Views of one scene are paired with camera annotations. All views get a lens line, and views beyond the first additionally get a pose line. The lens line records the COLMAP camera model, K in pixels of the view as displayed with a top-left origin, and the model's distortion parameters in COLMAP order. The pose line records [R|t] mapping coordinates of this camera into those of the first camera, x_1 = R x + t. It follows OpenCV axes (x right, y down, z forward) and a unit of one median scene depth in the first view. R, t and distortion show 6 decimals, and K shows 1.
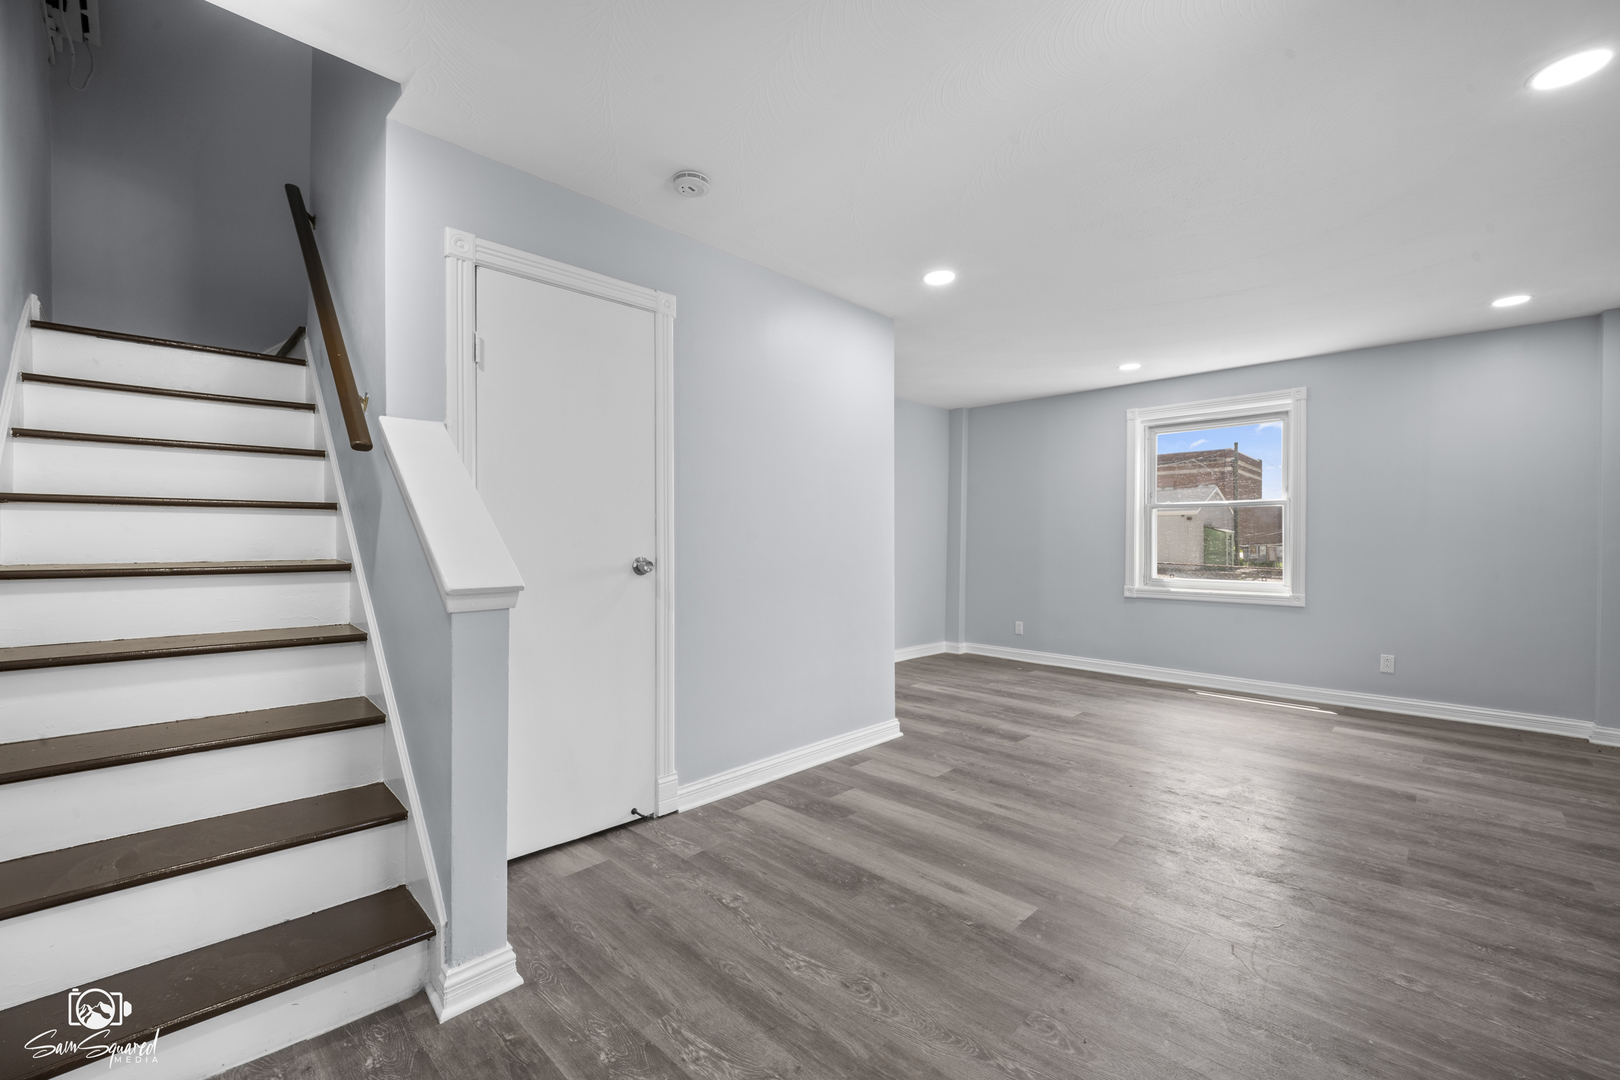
lens RADIAL K [[672.7, 0, 808.7], [0, 672.7, 547.0], [0, 0, 1]] dist [-0.001203, 0.000526]
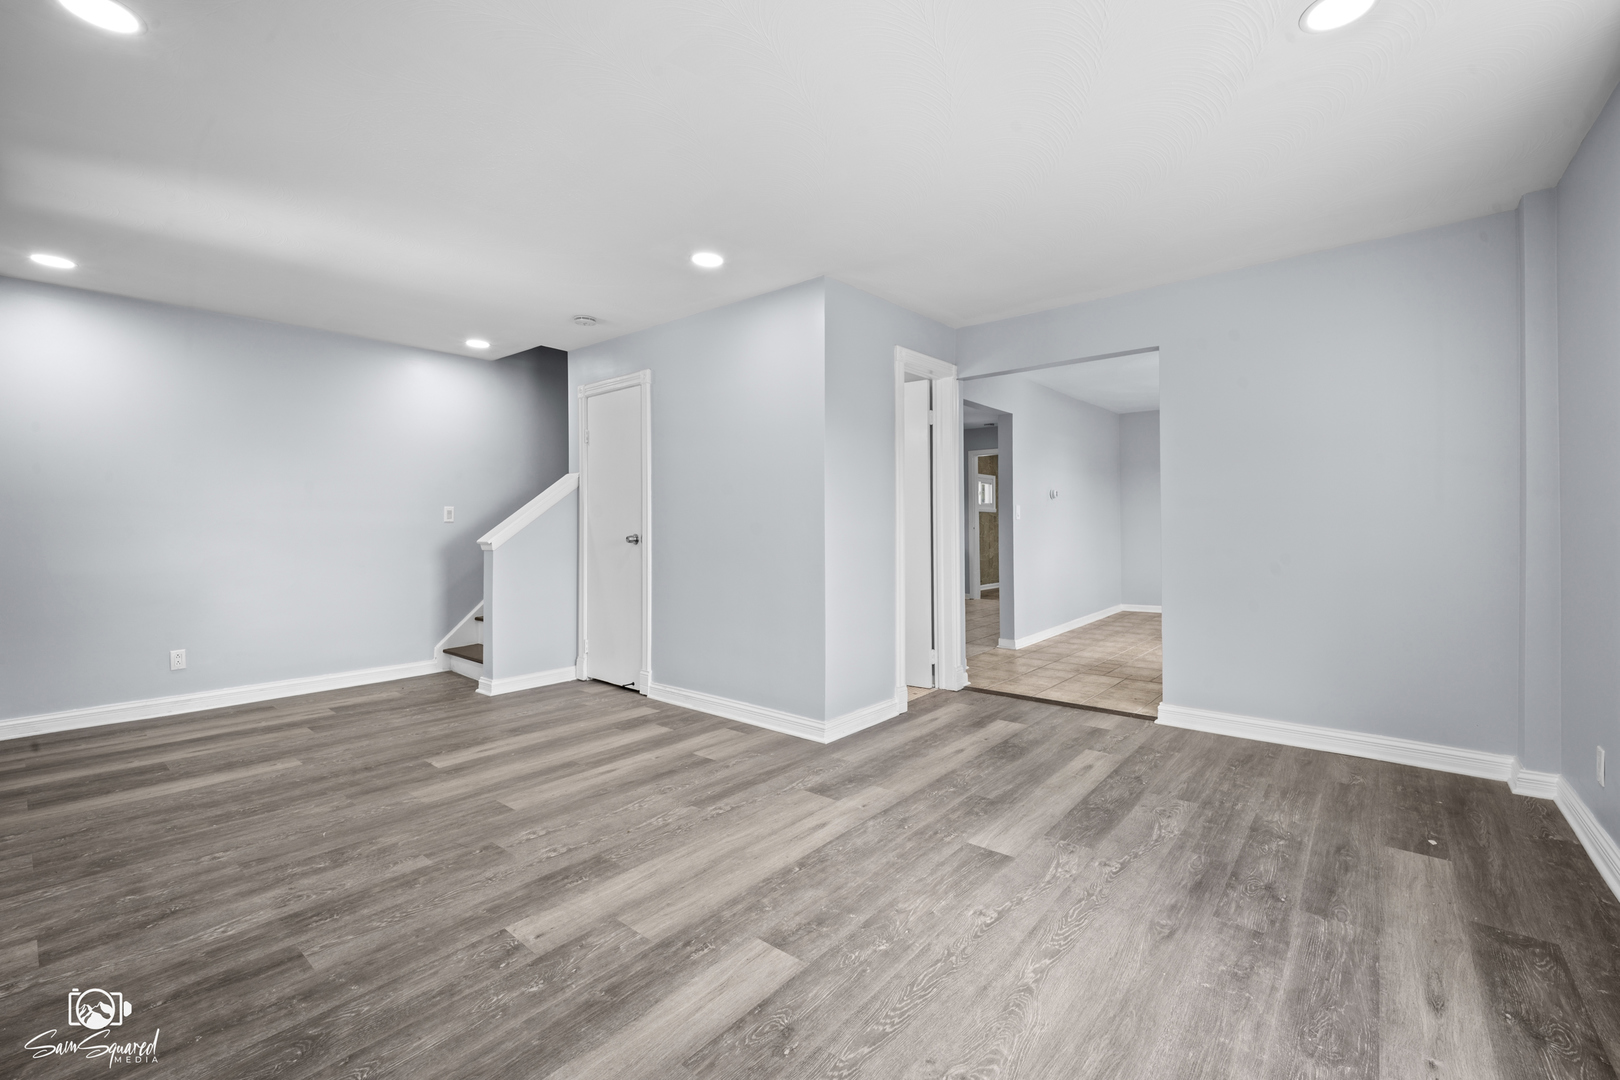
lens RADIAL K [[672.7, 0, 808.7], [0, 672.7, 527.9], [0, 0, 1]] dist [-0.001203, 0.000526]
pose [[0.073146, 0.003053, -0.997317, 1.583265], [0.000505, 0.999995, 0.003098, -0.006166], [0.997321, -0.000730, 0.073144, 1.426488]]
